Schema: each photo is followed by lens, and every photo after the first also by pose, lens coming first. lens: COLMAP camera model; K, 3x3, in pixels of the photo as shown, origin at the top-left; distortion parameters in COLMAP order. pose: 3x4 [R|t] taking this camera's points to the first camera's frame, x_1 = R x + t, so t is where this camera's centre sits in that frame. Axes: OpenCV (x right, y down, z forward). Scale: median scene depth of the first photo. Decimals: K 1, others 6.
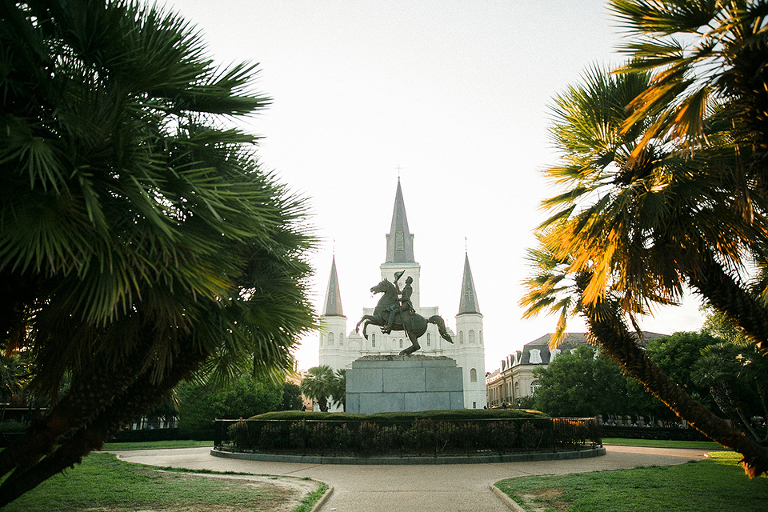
lens RADIAL K [[547.9, 0, 384.0], [0, 547.9, 256.0], [0, 0, 1]] dist [-0.118302, 0.000165]
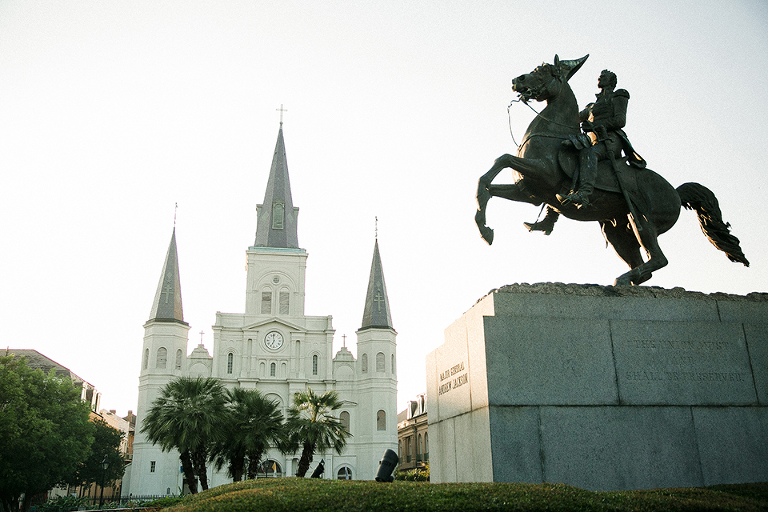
lens RADIAL K [[696.5, 0, 384.0], [0, 696.5, 256.0], [0, 0, 1]] dist [-0.006081, -0.002211]
pose [[0.969173, 0.068437, 0.236686, -0.046180], [-0.062236, 0.997496, -0.033579, 0.044691], [-0.238392, 0.017813, 0.971006, 0.157088]]
